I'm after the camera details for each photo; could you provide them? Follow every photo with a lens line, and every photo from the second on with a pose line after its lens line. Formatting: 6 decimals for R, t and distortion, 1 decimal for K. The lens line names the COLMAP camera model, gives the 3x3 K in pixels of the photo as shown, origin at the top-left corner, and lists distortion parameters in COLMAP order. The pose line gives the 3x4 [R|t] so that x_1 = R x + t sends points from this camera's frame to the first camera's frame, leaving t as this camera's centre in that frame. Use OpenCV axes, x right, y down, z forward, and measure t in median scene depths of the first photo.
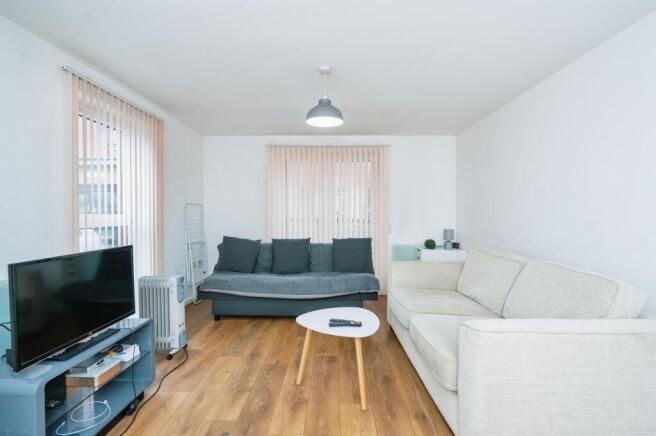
lens RADIAL K [[322.5, 0, 327.9], [0, 322.5, 220.6], [0, 0, 1]] dist [0.001394, 0.000166]
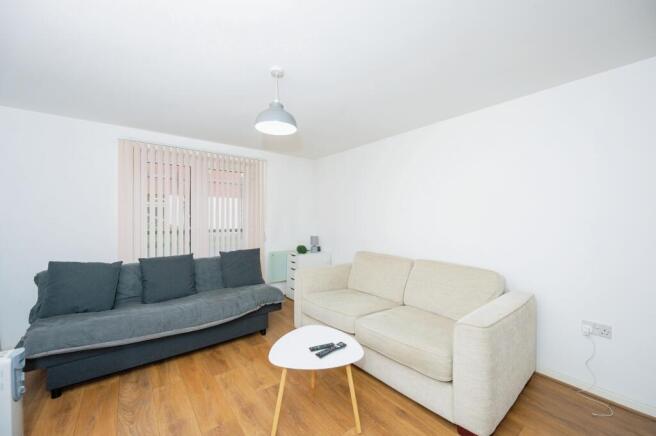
lens RADIAL K [[262.6, 0, 330.2], [0, 262.6, 219.8], [0, 0, 1]] dist [0.000839, 0.000227]
pose [[0.766725, -0.001801, 0.641973, -0.236471], [0.012919, 0.999837, -0.012625, -0.023379], [-0.641846, 0.017974, 0.766623, 0.225719]]
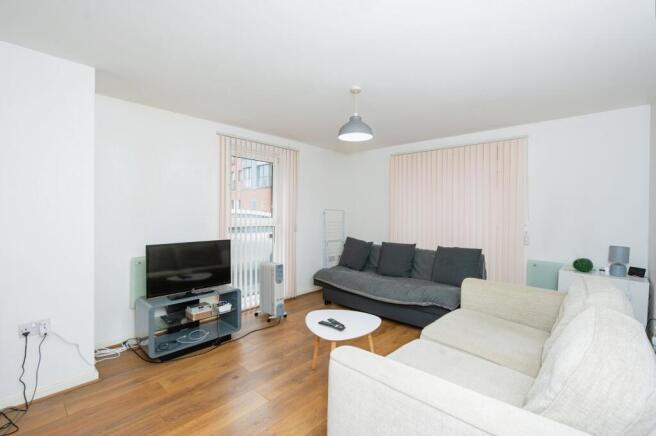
lens RADIAL K [[300.4, 0, 328.0], [0, 300.4, 218.0], [0, 0, 1]] dist [0.013604, 0.000019]
pose [[0.741827, 0.019195, -0.670317, 0.384426], [-0.025150, 0.999683, 0.000794, -0.020365], [0.670120, 0.016269, 0.742074, 0.129837]]
